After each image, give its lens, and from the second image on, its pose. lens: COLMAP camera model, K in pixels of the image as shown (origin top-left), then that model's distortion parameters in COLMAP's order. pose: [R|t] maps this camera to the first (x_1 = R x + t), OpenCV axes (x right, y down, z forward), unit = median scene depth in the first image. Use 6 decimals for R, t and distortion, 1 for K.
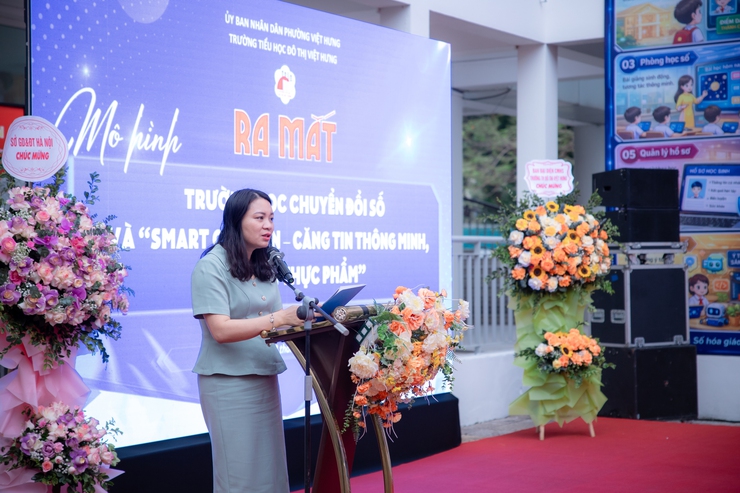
lens RADIAL K [[1407.7, 0, 369.5], [0, 1407.7, 239.7], [0, 0, 1]] dist [0.261977, 0.000000]
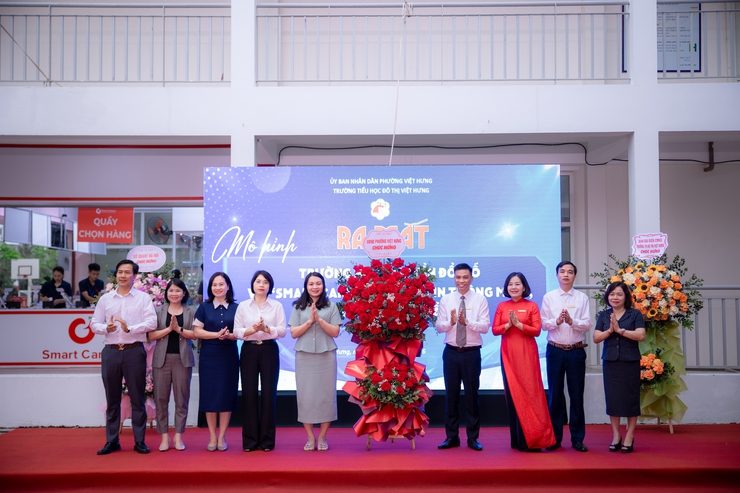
lens RADIAL K [[890.2, 0, 369.6], [0, 890.2, 241.2], [0, 0, 1]] dist [0.053513, 0.000000]
pose [[0.537007, -0.050866, -0.842043, 0.907631], [0.012560, 0.998552, -0.052310, -0.006240], [0.843484, 0.017515, 0.536869, 0.352970]]
